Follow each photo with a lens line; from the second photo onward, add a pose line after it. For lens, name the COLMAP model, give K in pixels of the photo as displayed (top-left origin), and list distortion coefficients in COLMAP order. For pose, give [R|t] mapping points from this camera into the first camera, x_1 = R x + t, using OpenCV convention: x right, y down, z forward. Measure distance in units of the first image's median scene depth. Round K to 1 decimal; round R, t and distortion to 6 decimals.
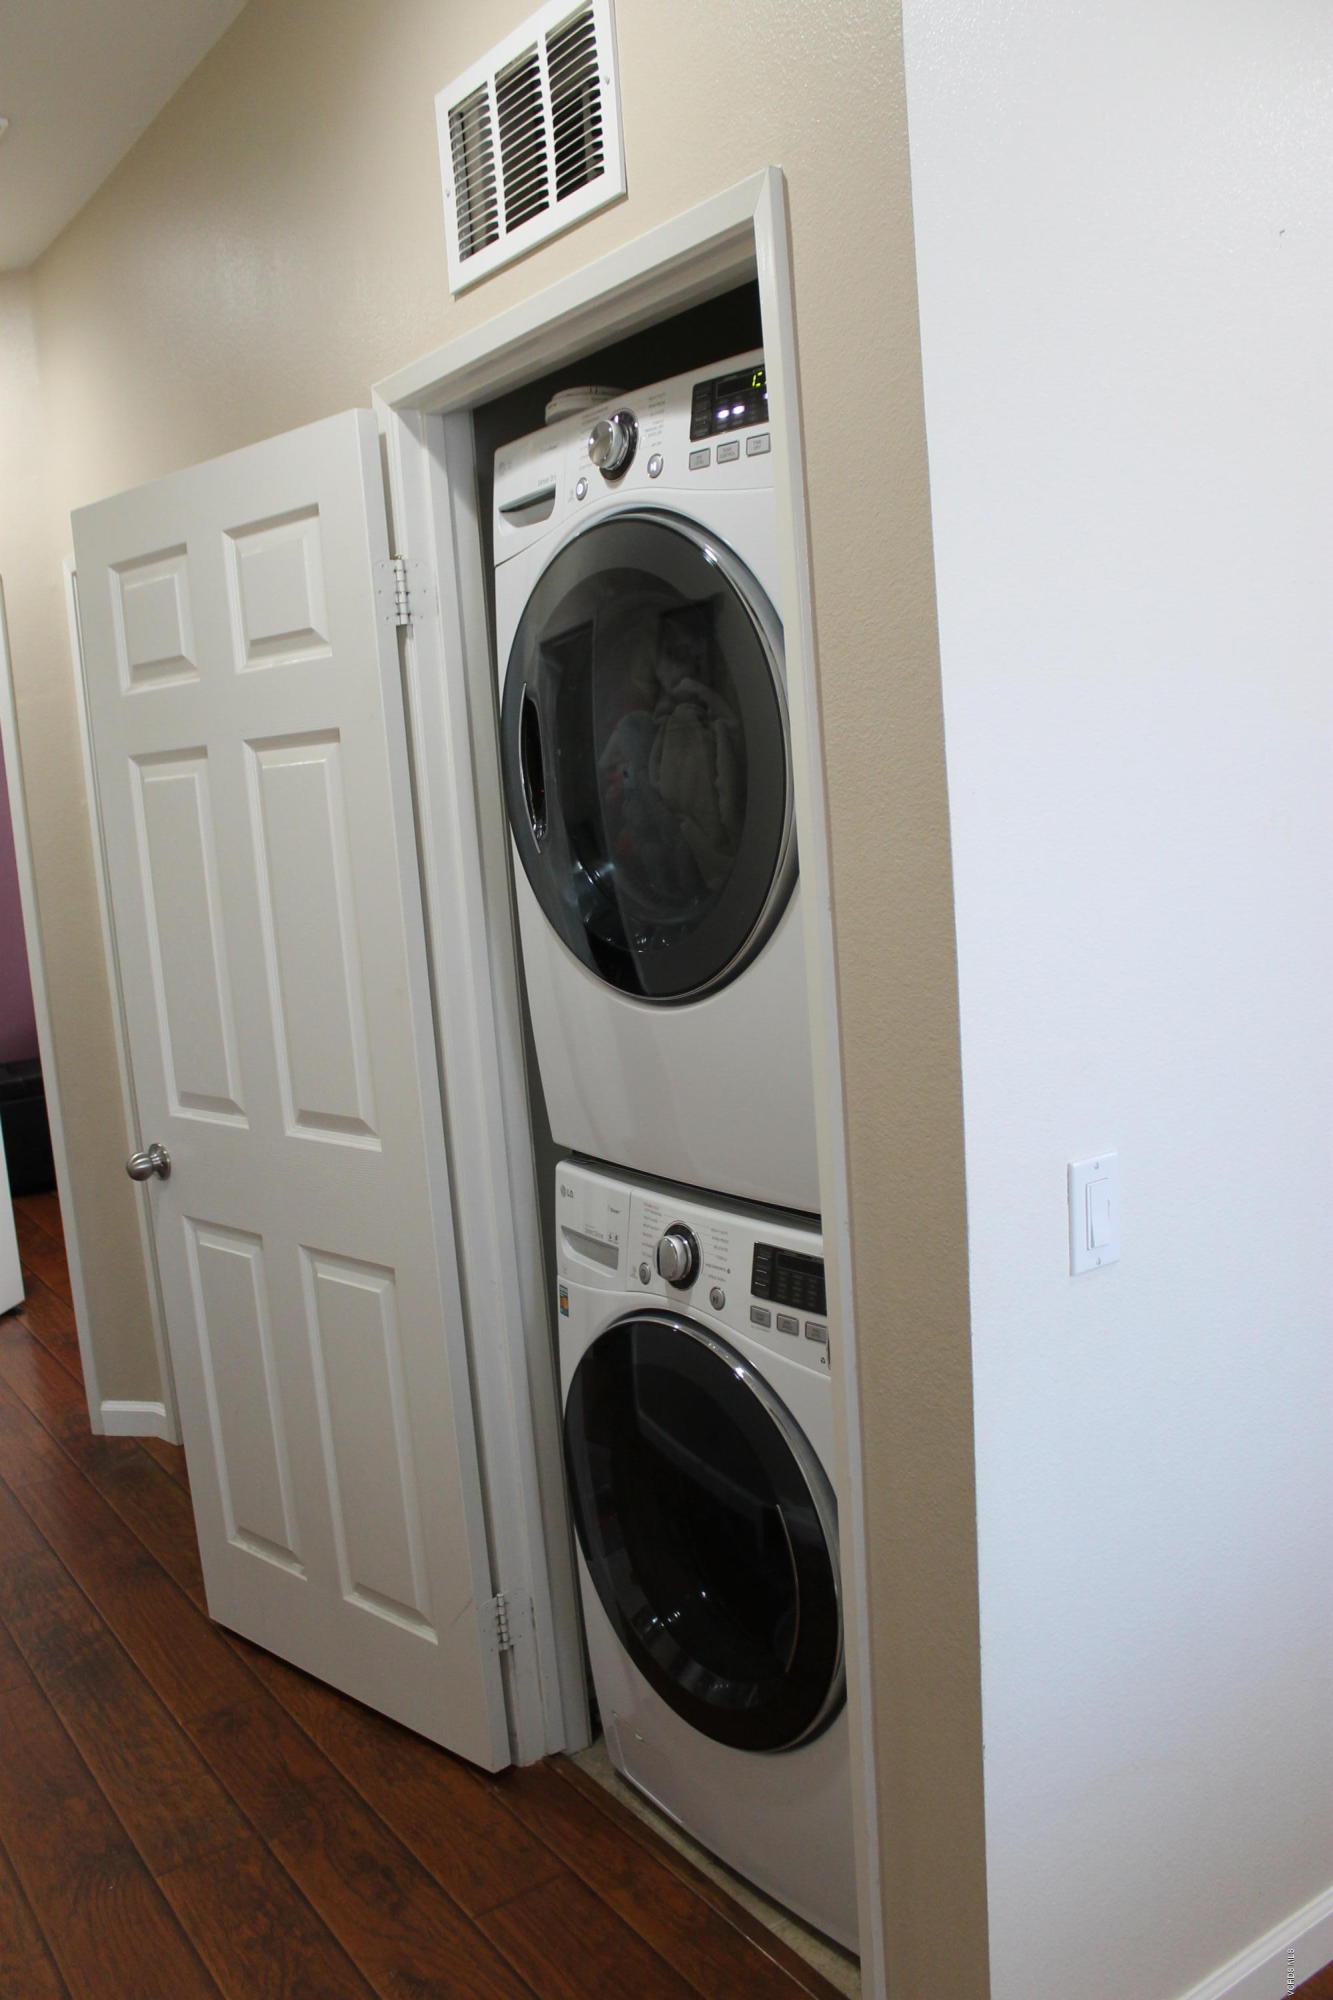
lens RADIAL K [[1664.5, 0, 659.9], [0, 1664.5, 1017.8], [0, 0, 1]] dist [-0.171136, 0.154549]
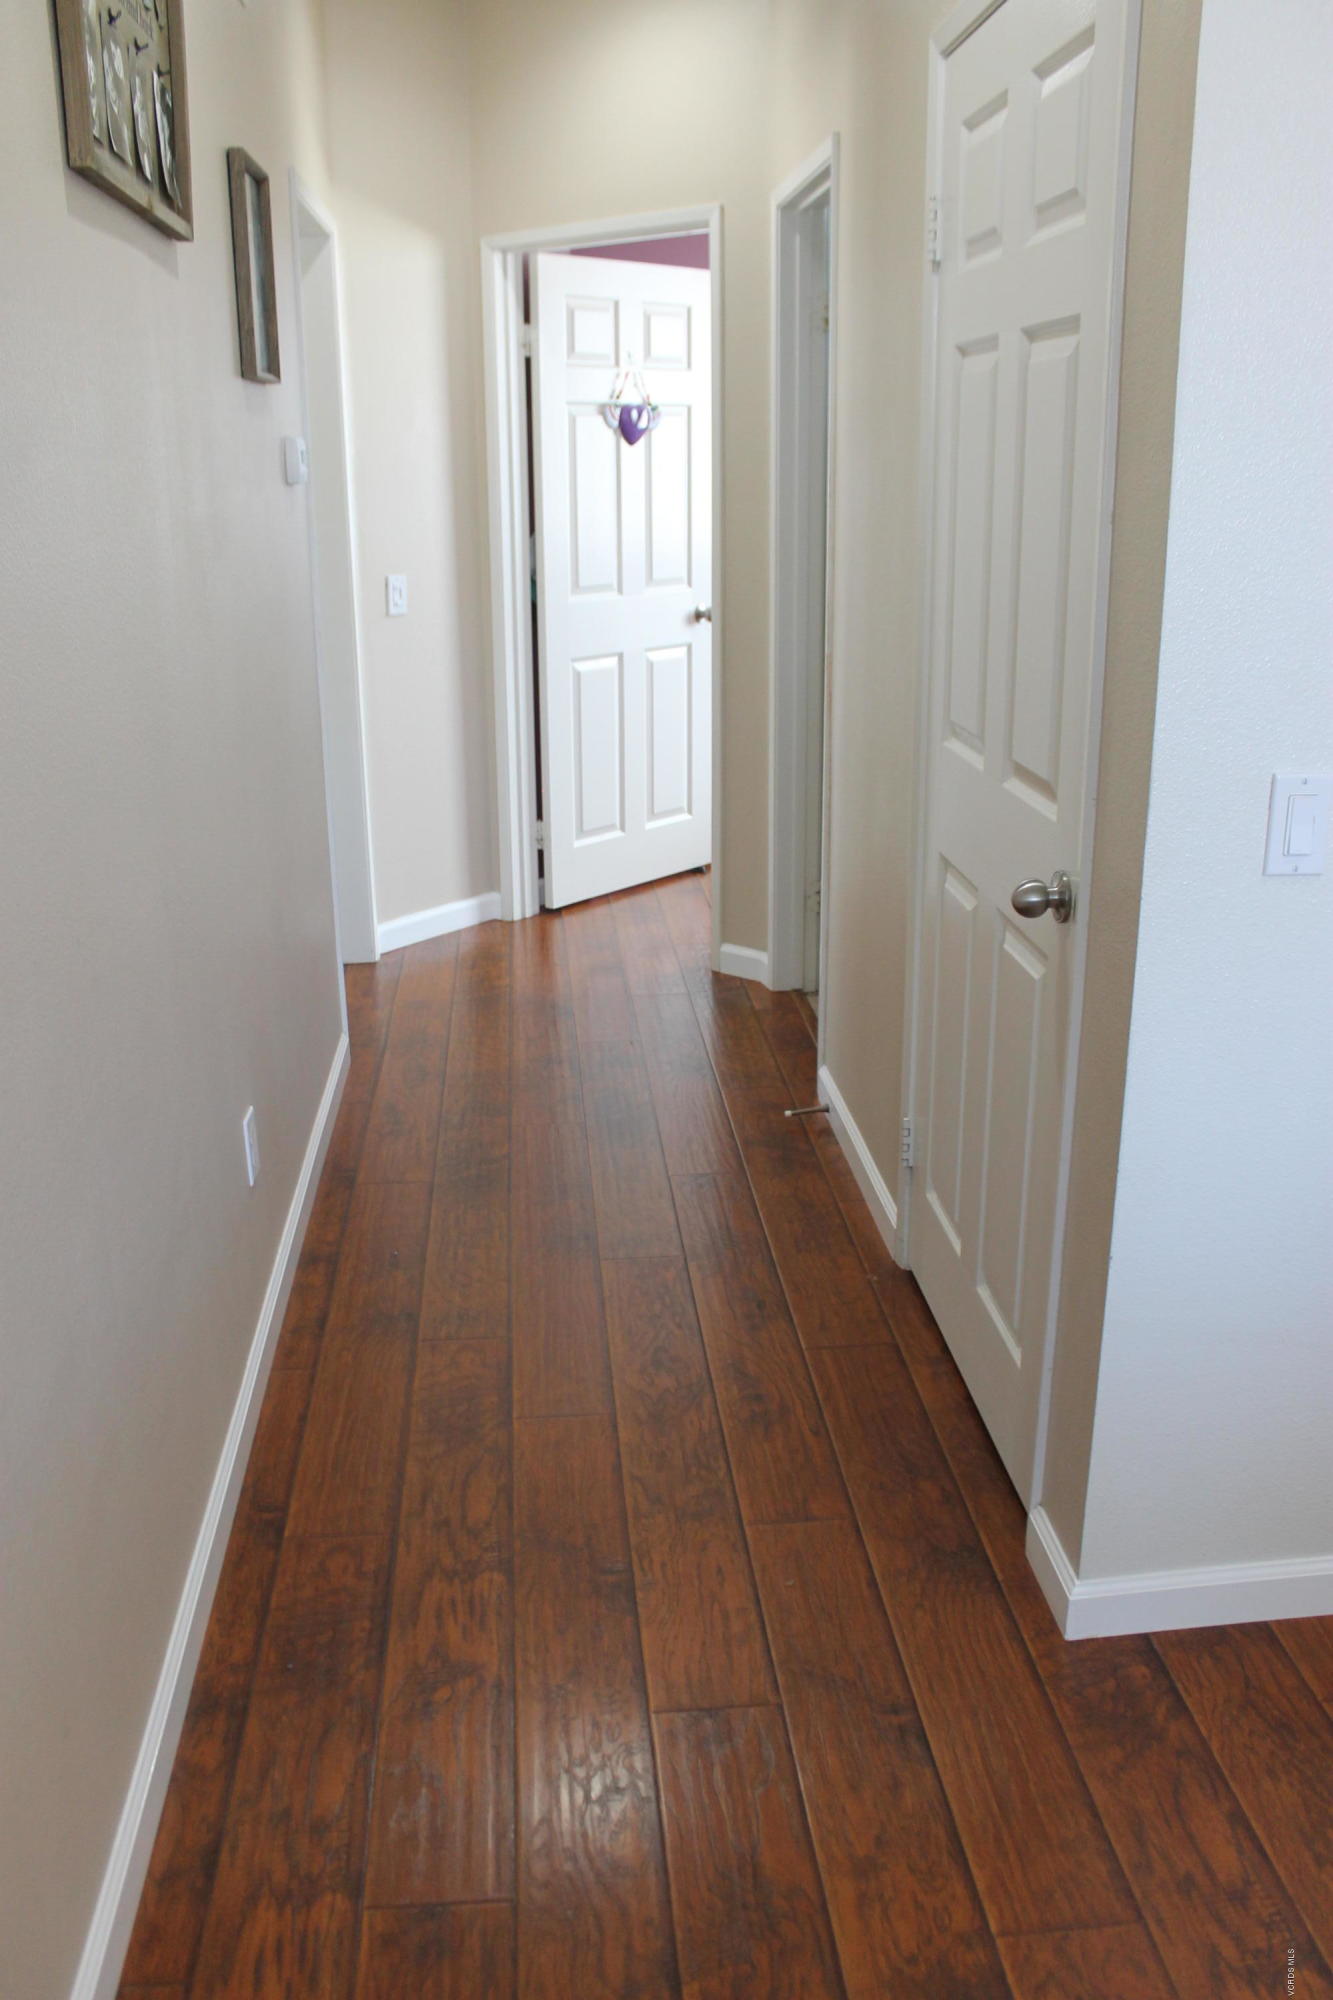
lens RADIAL K [[1664.5, 0, 659.9], [0, 1664.5, 1017.8], [0, 0, 1]] dist [-0.171136, 0.154549]
pose [[0.869107, 0.218279, -0.443855, 0.293755], [-0.125768, 0.965388, 0.228492, 0.035173], [0.478367, -0.142761, 0.866478, -0.126892]]
